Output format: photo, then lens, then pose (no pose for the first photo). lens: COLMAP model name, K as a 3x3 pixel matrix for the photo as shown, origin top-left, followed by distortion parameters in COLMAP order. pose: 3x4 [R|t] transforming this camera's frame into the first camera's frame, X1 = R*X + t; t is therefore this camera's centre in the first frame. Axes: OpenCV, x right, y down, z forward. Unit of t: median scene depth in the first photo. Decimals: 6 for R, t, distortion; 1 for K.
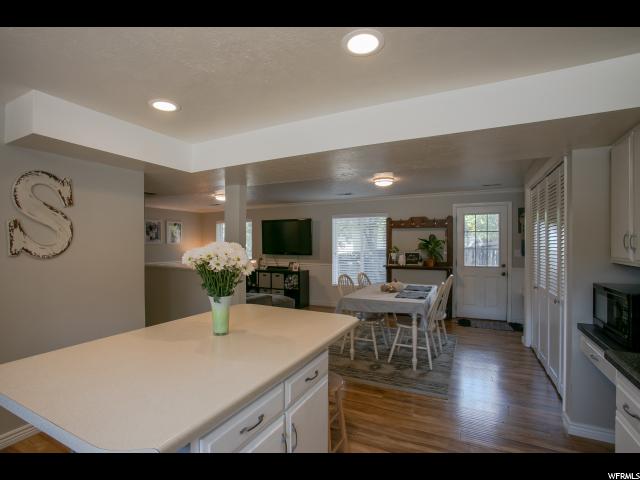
lens RADIAL K [[311.4, 0, 307.1], [0, 311.4, 251.9], [0, 0, 1]] dist [-0.059337, 0.000844]
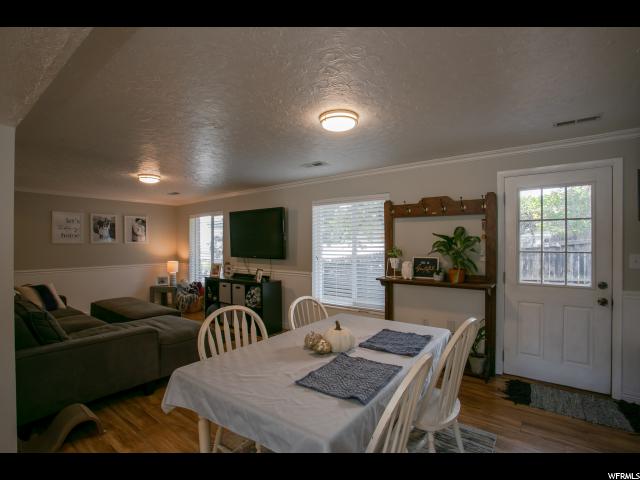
lens RADIAL K [[302.9, 0, 313.9], [0, 302.9, 248.7], [0, 0, 1]] dist [-0.062458, 0.020583]
pose [[0.986477, 0.003252, -0.163866, 0.224398], [-0.005347, 0.999910, -0.012344, -0.006775], [0.163811, 0.013054, 0.986405, 0.396936]]
